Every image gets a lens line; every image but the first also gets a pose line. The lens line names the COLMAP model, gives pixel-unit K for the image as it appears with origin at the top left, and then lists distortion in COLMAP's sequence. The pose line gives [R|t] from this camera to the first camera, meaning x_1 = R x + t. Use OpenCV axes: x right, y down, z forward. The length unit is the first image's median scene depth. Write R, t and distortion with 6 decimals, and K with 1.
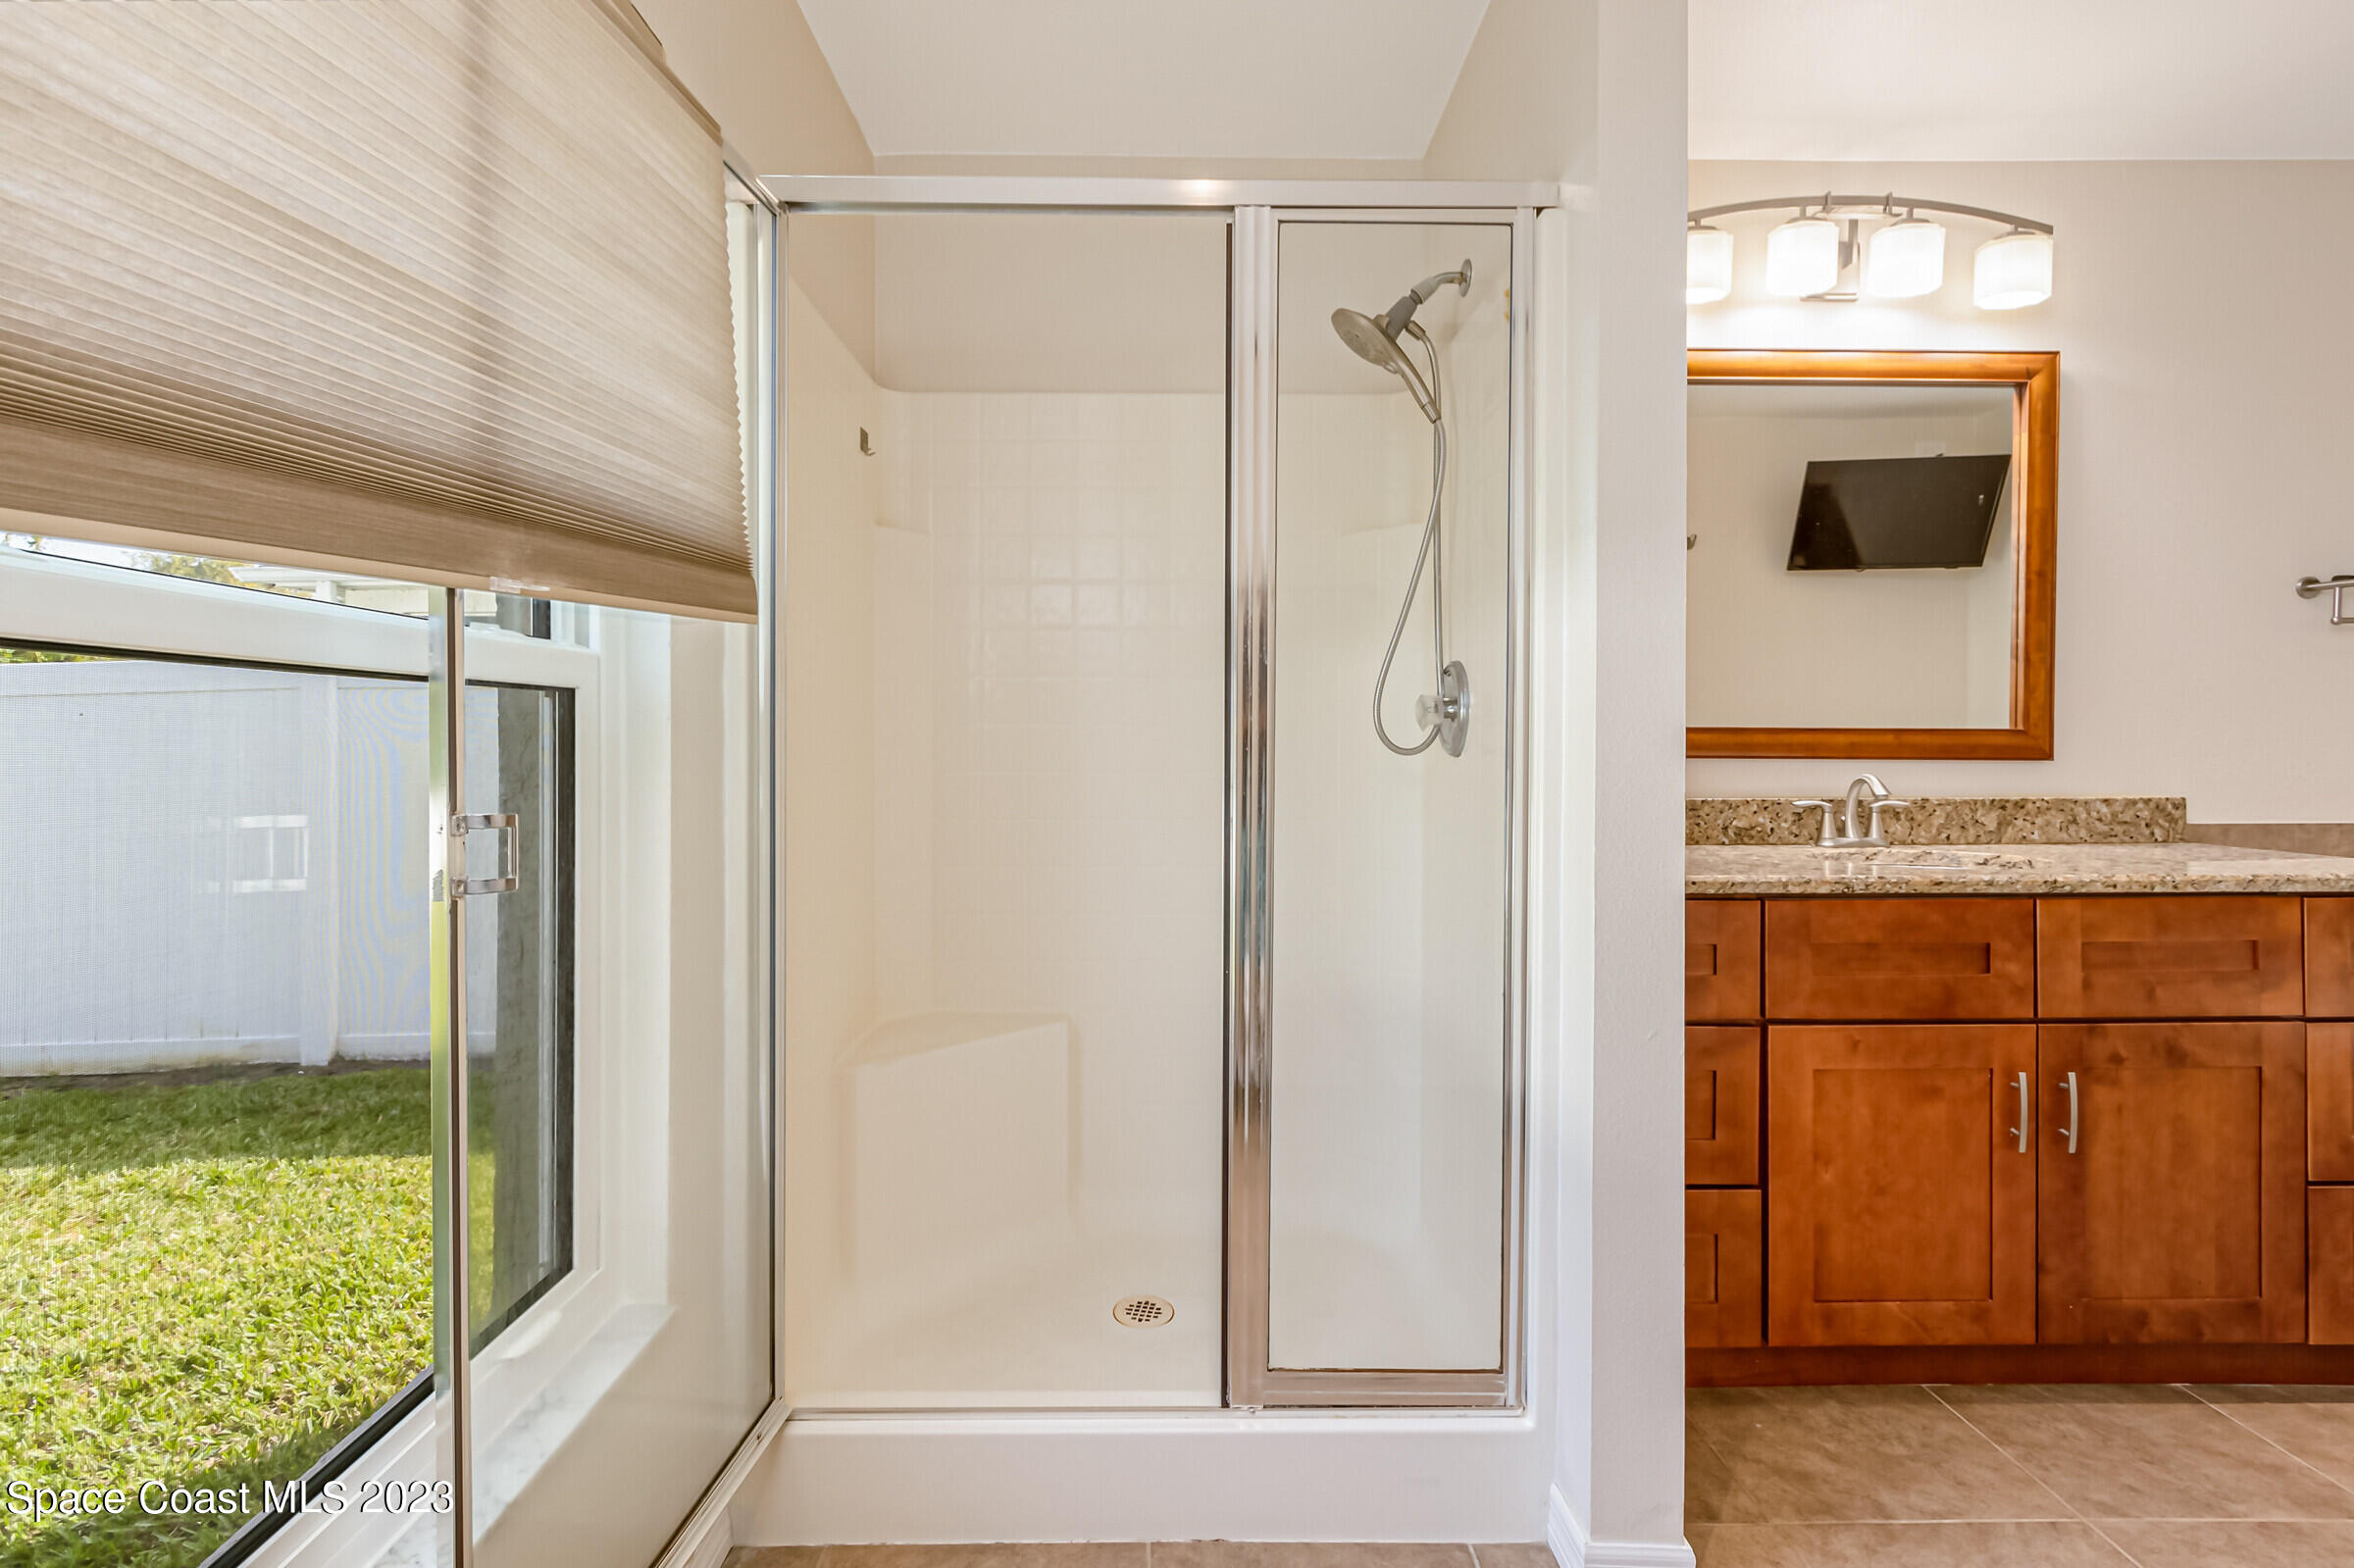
lens RADIAL K [[1096.0, 0, 1160.6], [0, 1096.0, 748.6], [0, 0, 1]] dist [0.002620, 0.000088]
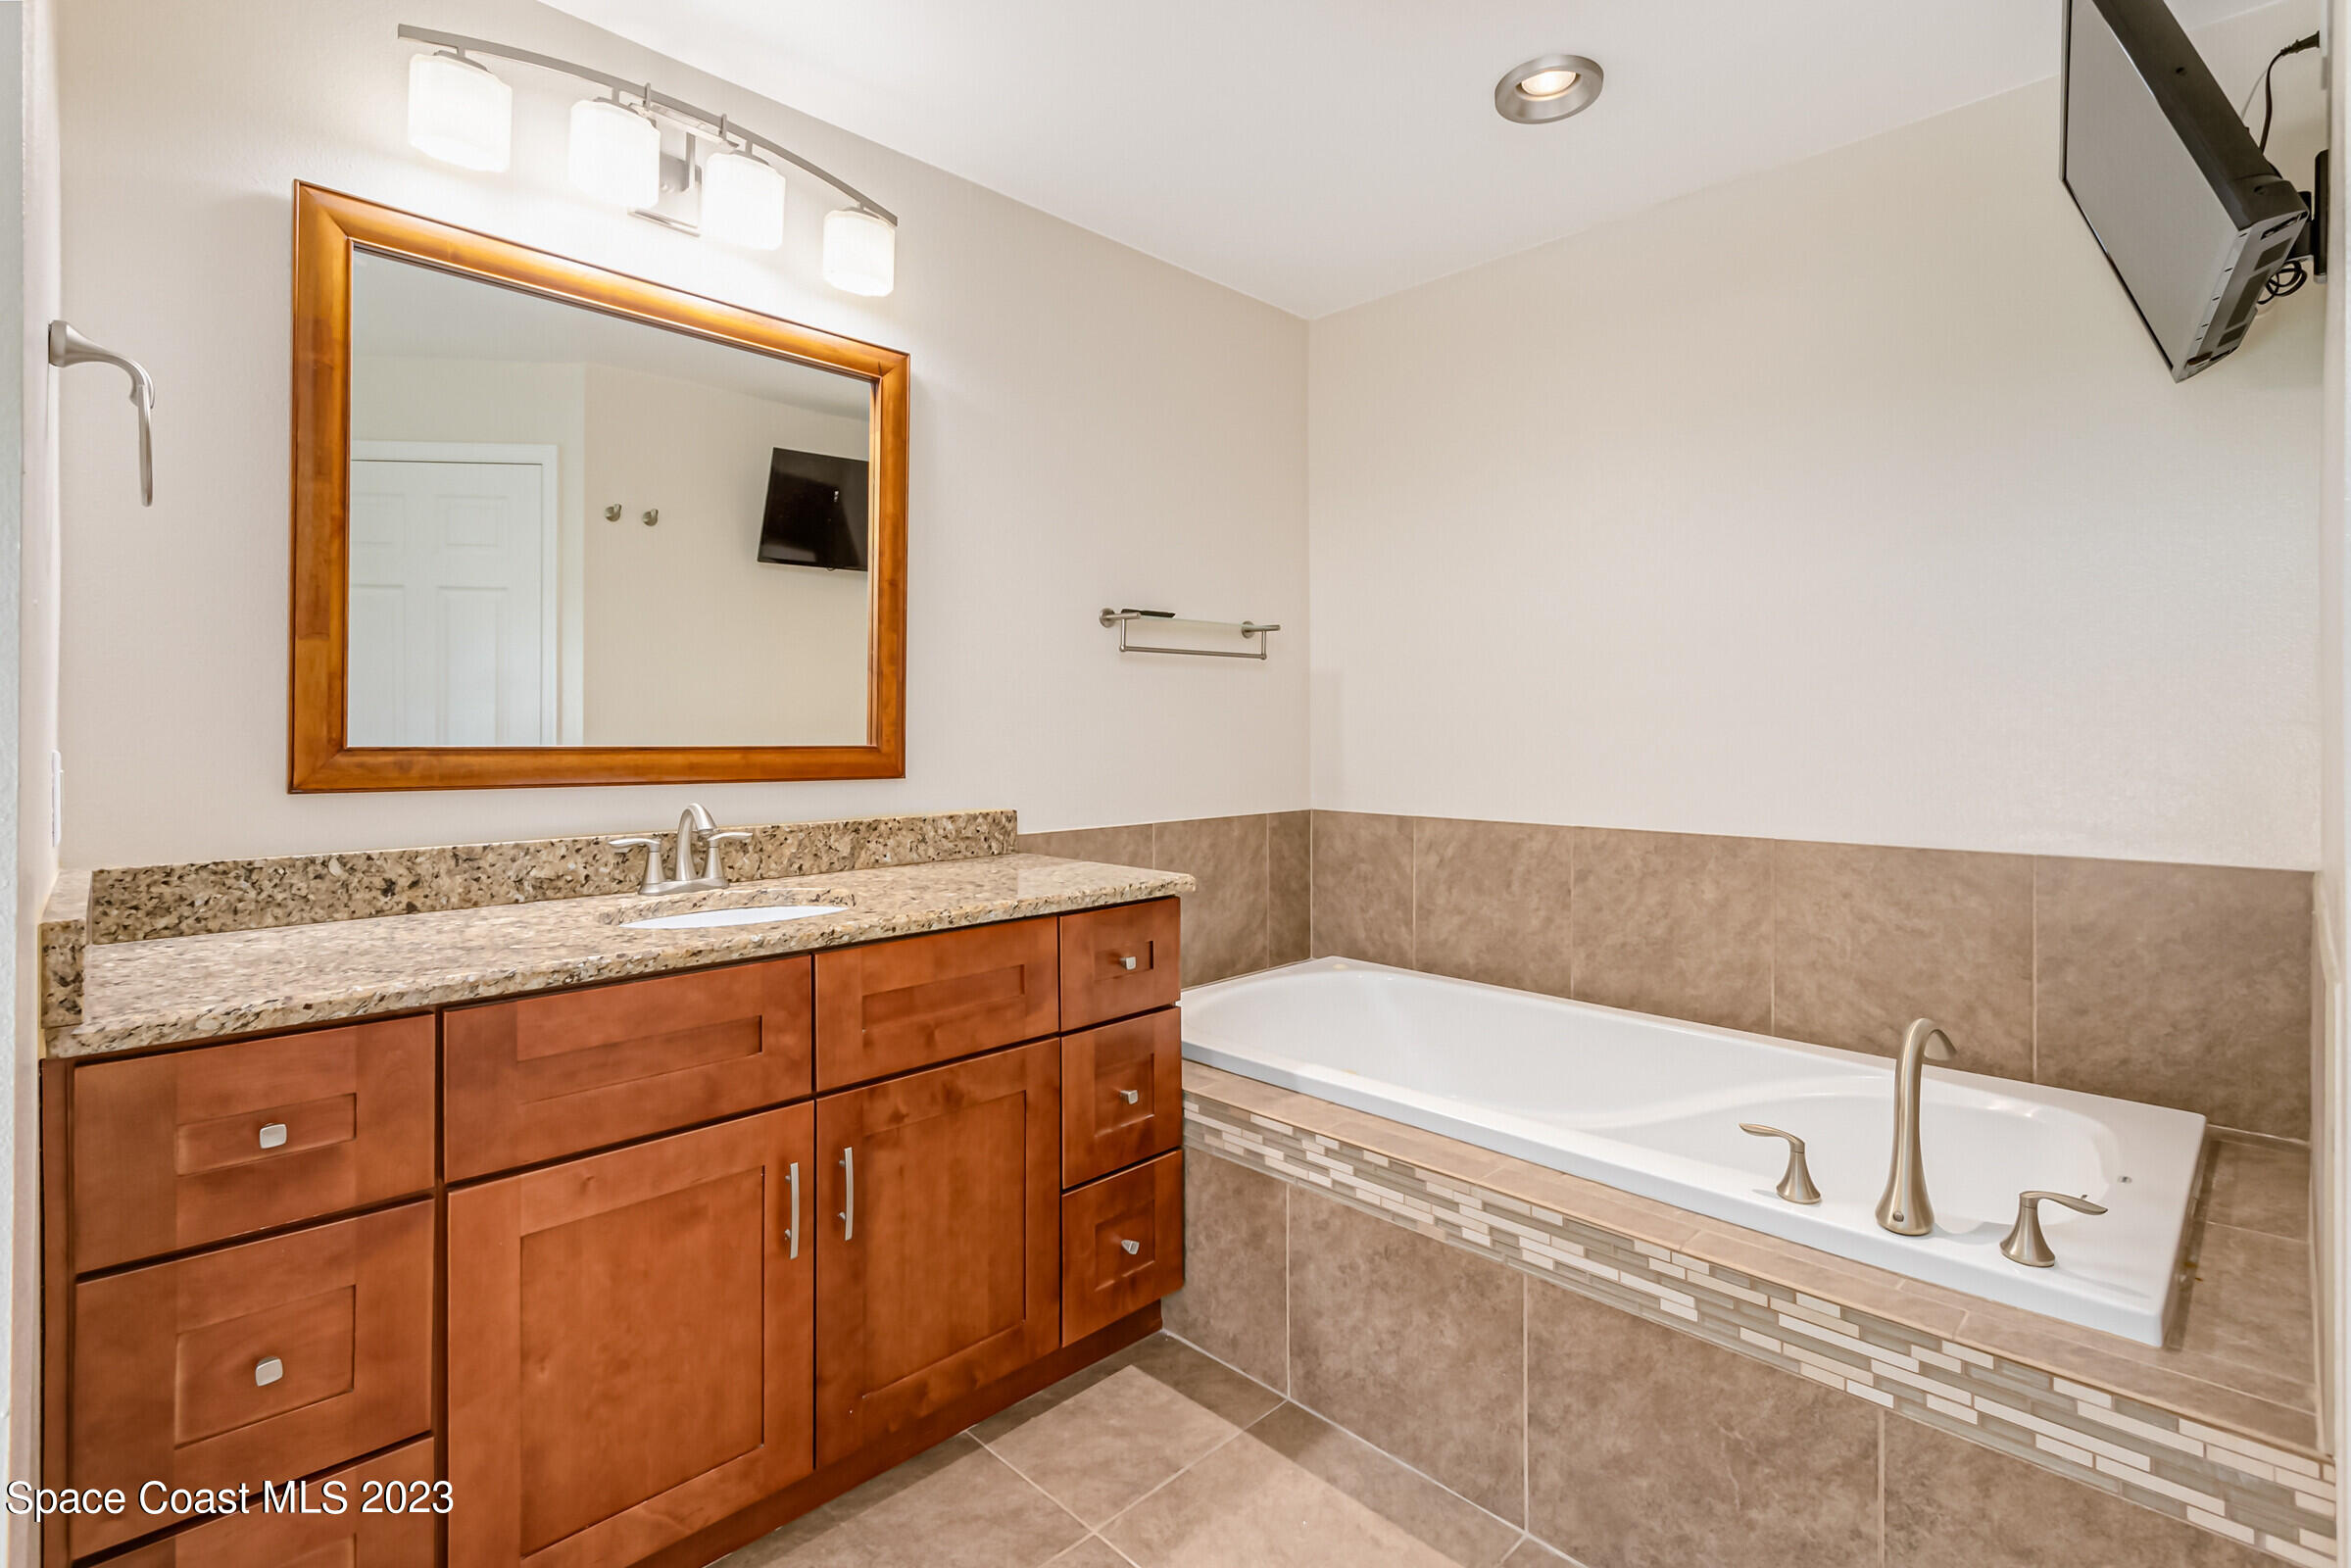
lens RADIAL K [[1094.7, 0, 1159.1], [0, 1094.7, 748.6], [0, 0, 1]] dist [0.002620, 0.000088]
pose [[0.726112, -0.010337, 0.687499, 0.405963], [0.002365, 0.999919, 0.012536, -0.034418], [-0.687572, -0.007477, 0.726077, 0.193070]]
